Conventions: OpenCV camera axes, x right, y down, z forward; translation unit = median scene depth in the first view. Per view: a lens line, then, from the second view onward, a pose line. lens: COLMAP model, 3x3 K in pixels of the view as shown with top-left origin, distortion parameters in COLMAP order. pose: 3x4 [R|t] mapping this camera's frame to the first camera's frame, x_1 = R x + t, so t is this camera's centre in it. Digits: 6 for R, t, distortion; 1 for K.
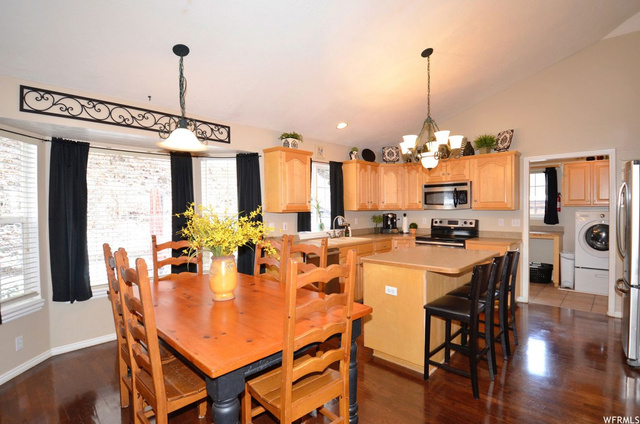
lens RADIAL K [[315.8, 0, 324.7], [0, 315.8, 213.9], [0, 0, 1]] dist [0.027160, -0.040527]
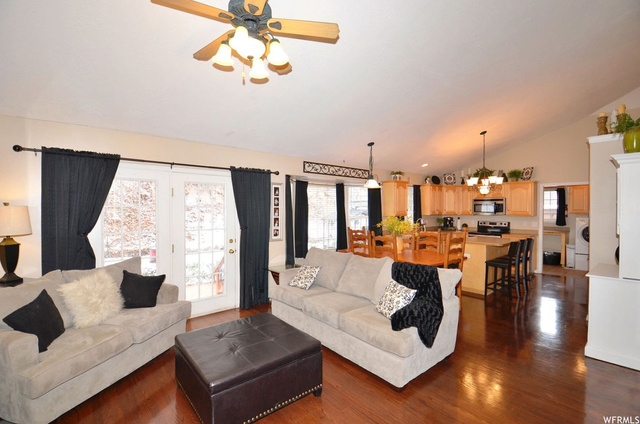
lens RADIAL K [[290.5, 0, 318.7], [0, 290.5, 215.0], [0, 0, 1]] dist [-0.019315, -0.000837]
pose [[0.992919, 0.010245, -0.118348, -0.291369], [-0.010034, 0.999947, 0.002379, -0.010192], [0.118366, -0.001175, 0.992969, -0.537965]]
